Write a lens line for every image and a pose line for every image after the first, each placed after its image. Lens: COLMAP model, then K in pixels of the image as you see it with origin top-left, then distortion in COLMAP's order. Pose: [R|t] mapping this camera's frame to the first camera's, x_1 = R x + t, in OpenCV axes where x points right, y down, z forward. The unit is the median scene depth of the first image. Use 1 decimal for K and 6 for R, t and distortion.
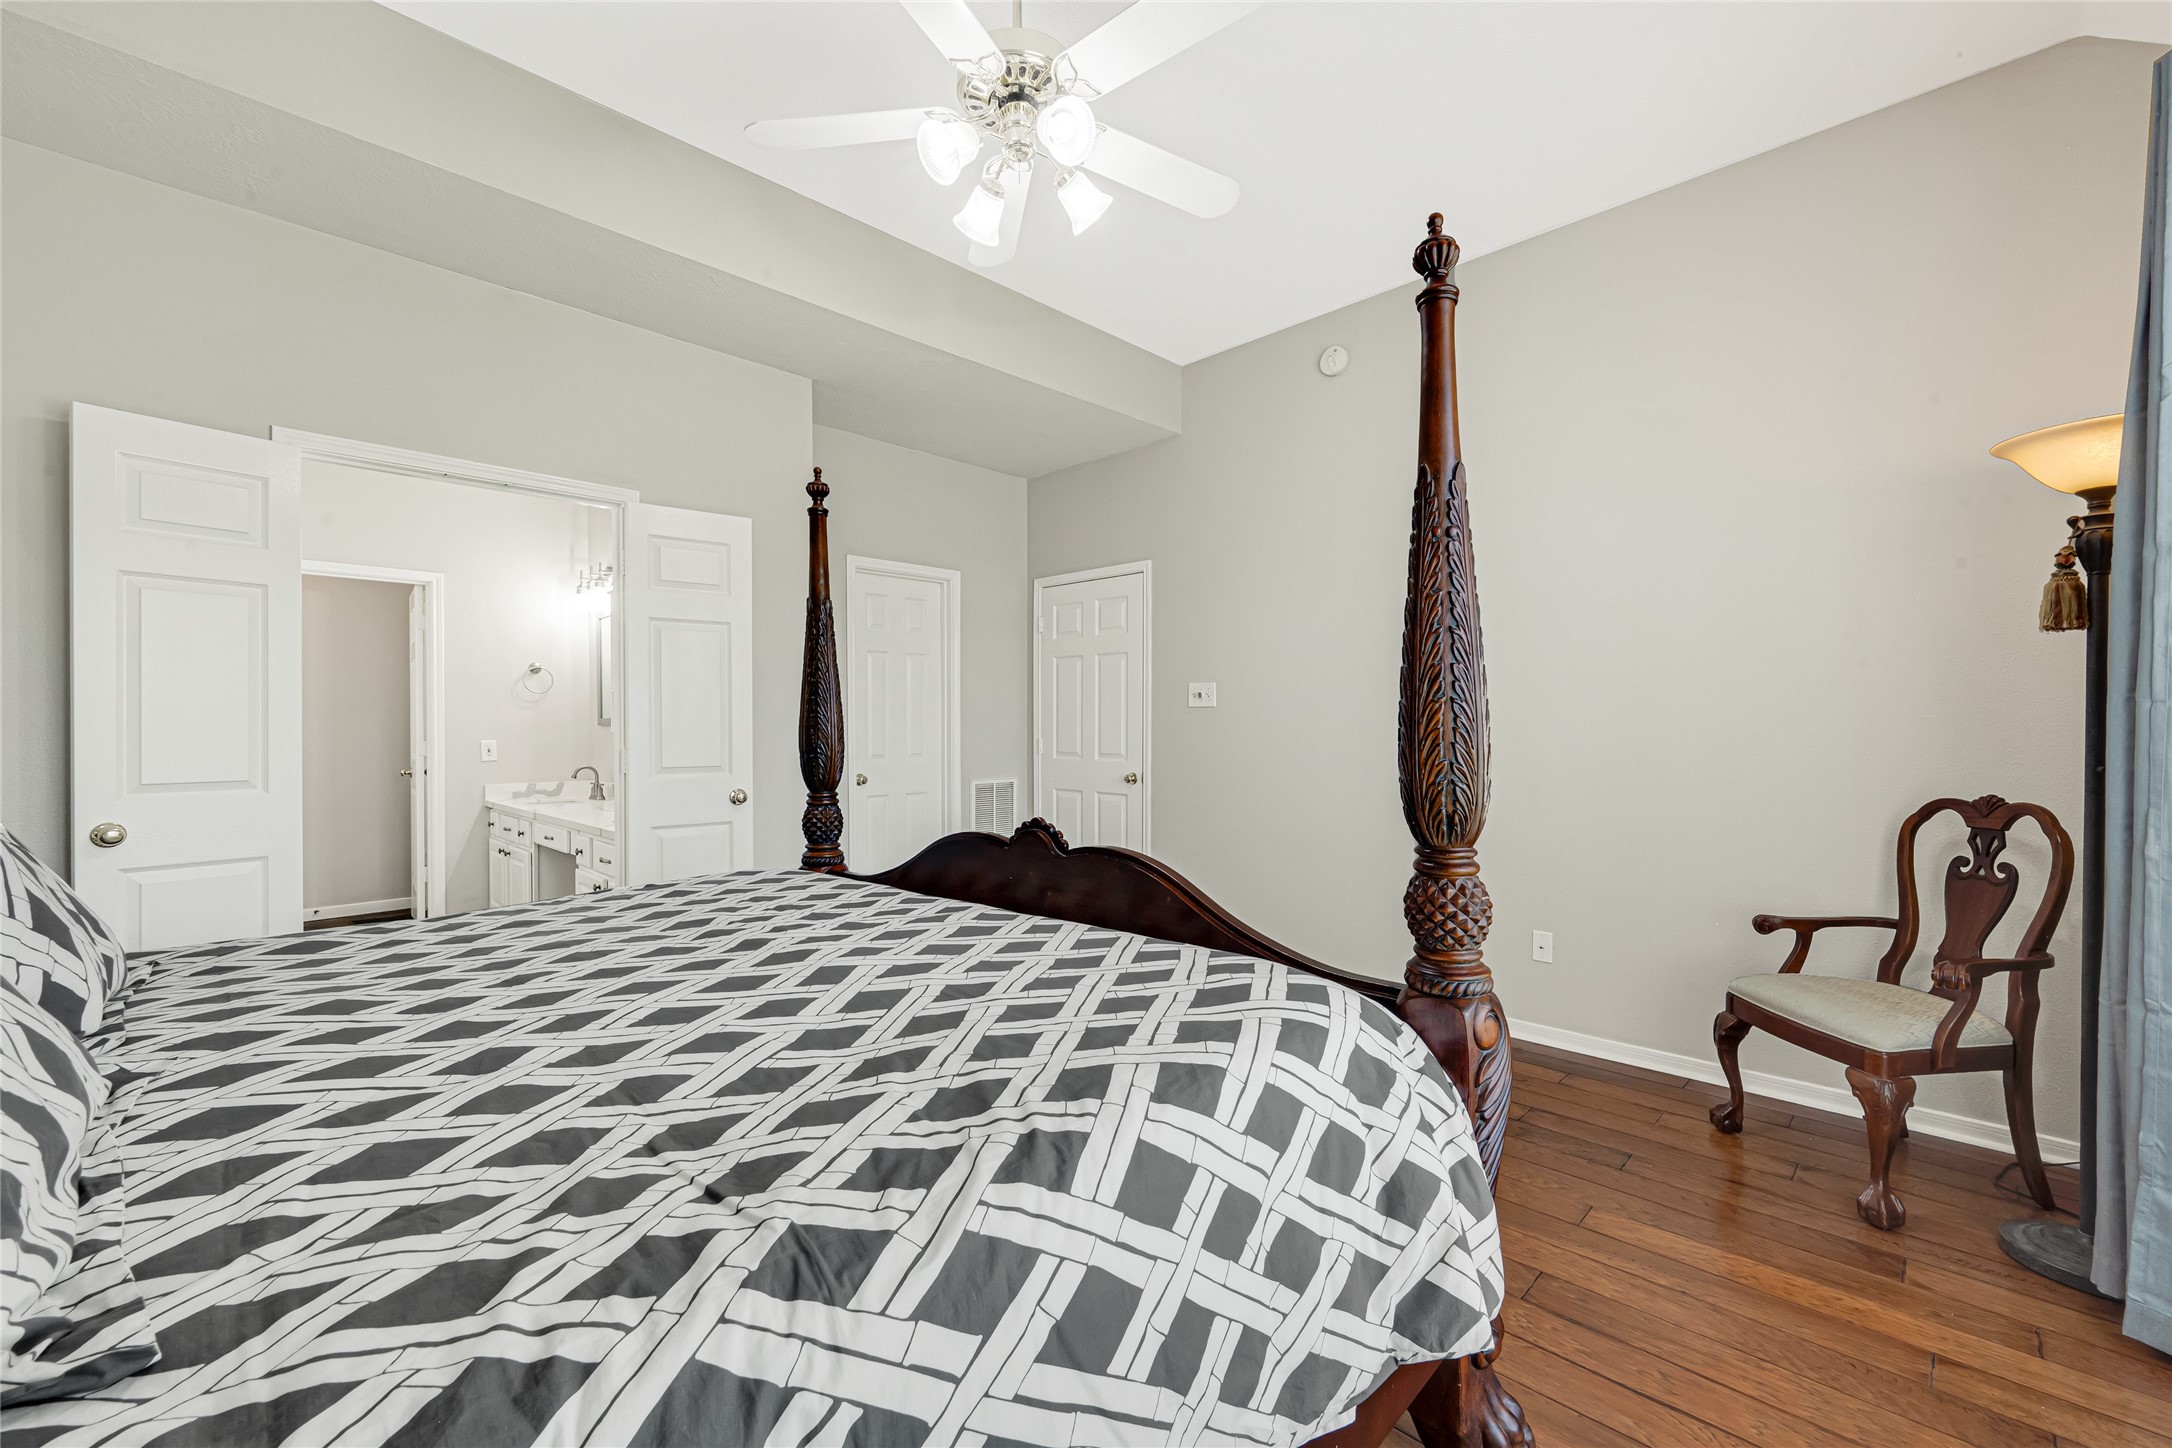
lens RADIAL K [[887.2, 0, 1085.7], [0, 887.2, 733.6], [0, 0, 1]] dist [0.003249, 0.000135]
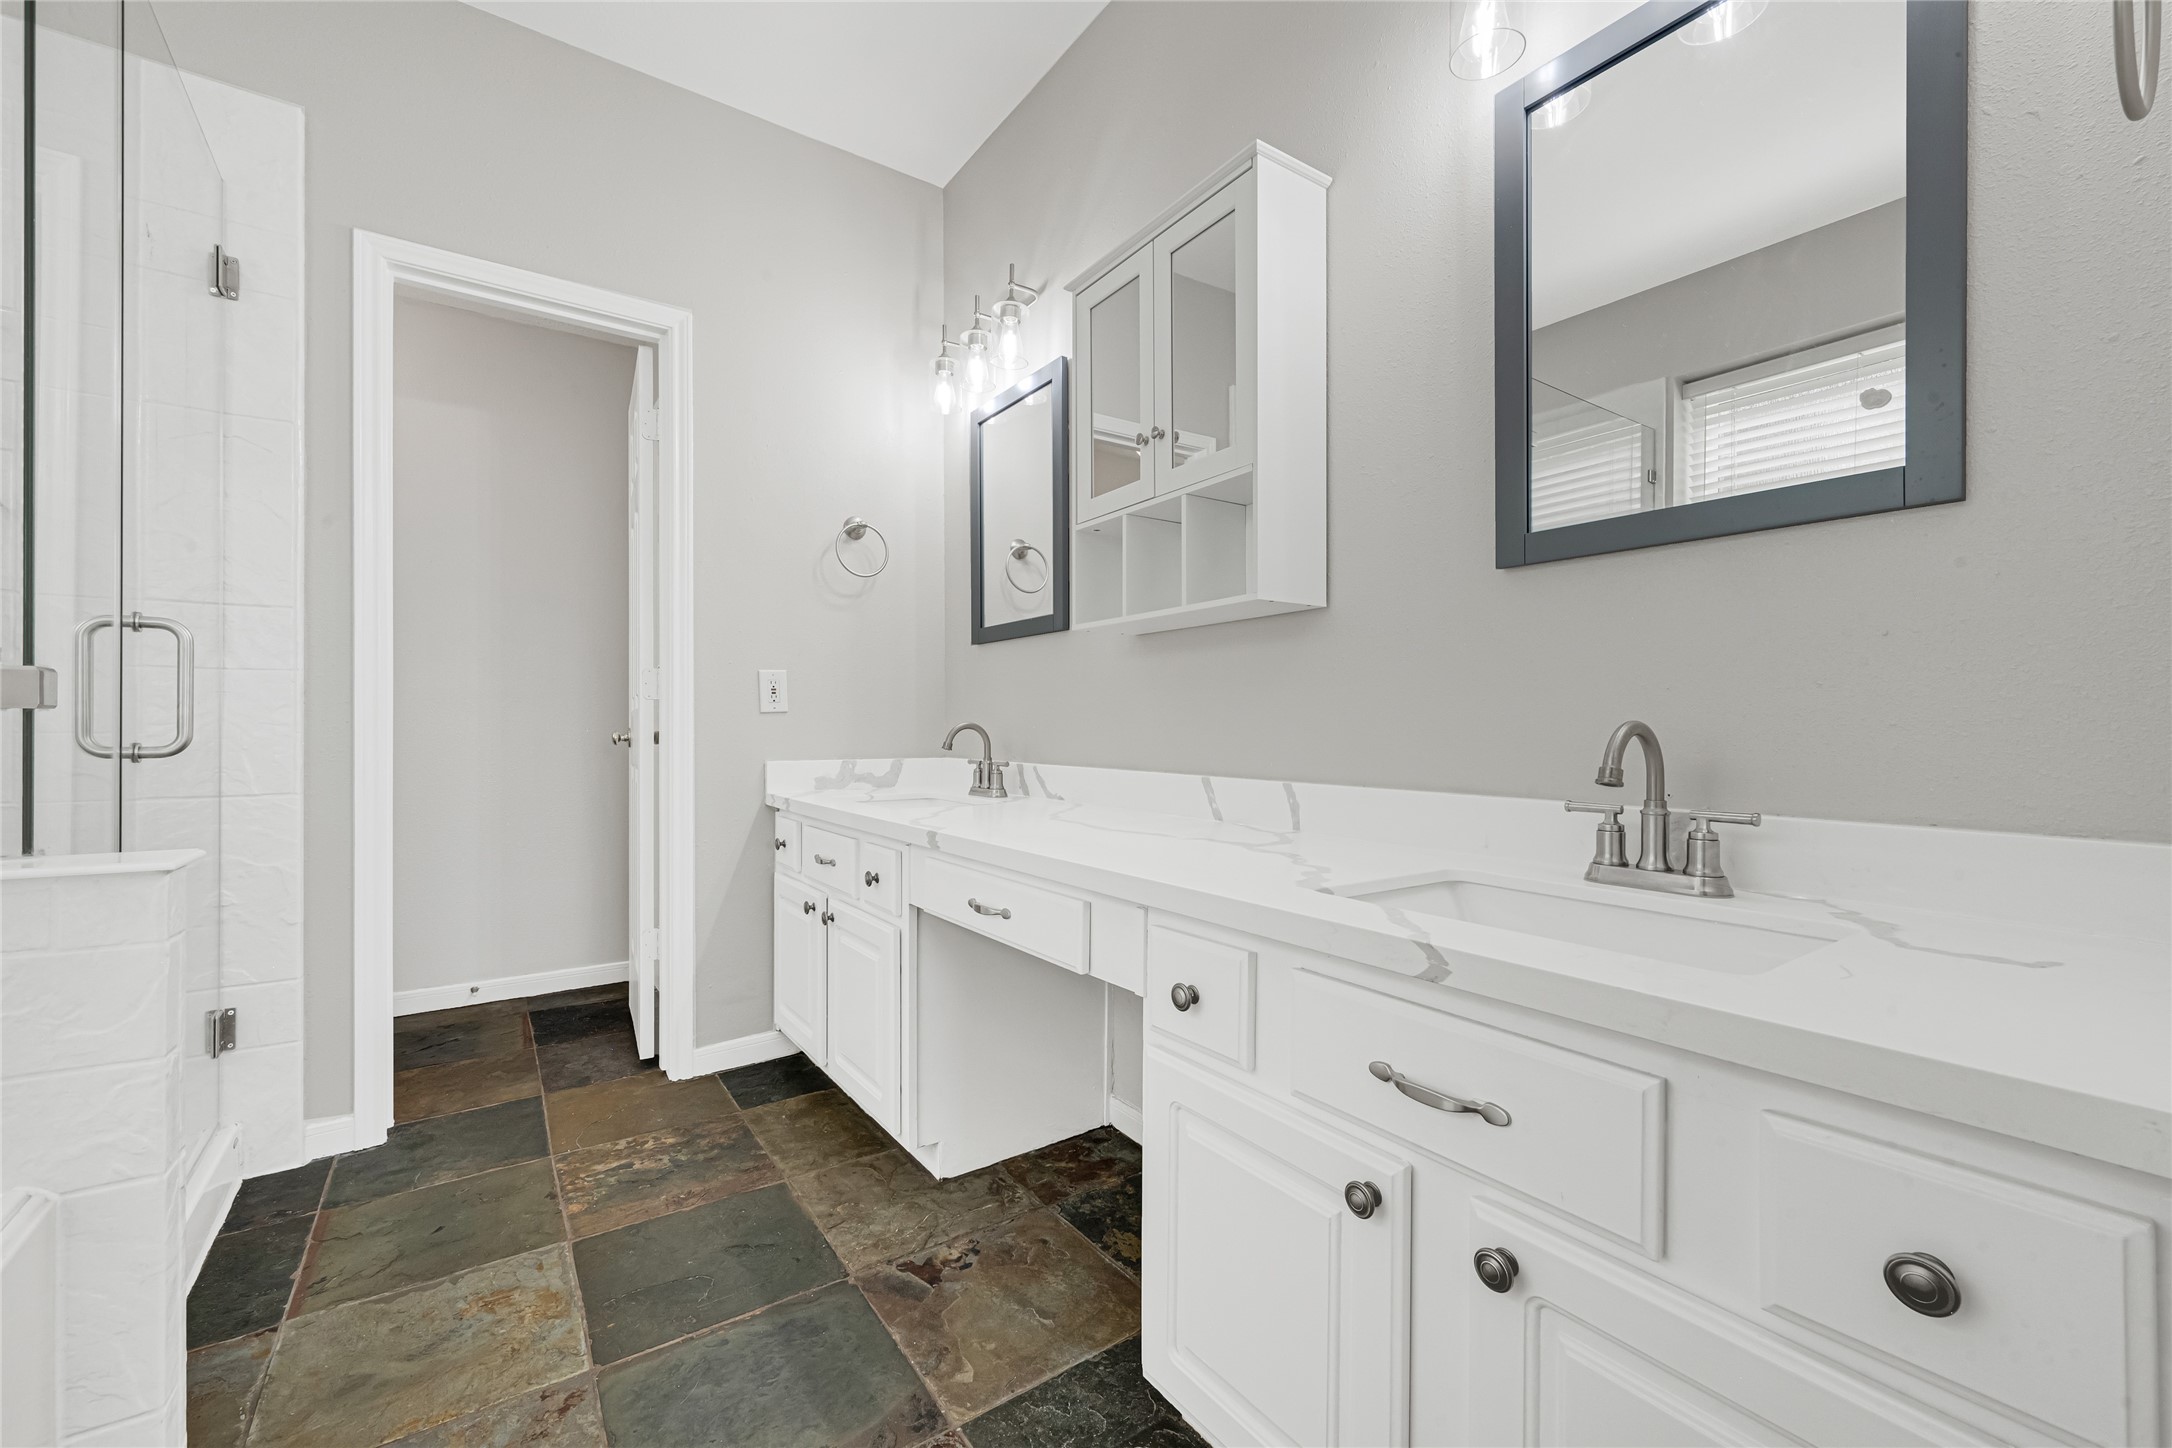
lens RADIAL K [[887.2, 0, 1076.6], [0, 887.2, 727.5], [0, 0, 1]] dist [0.003249, 0.000135]
pose [[0.983109, 0.001461, -0.183016, -0.419804], [-0.002976, 0.999964, -0.008004, 0.042344], [0.182998, 0.008413, 0.983077, 0.553301]]
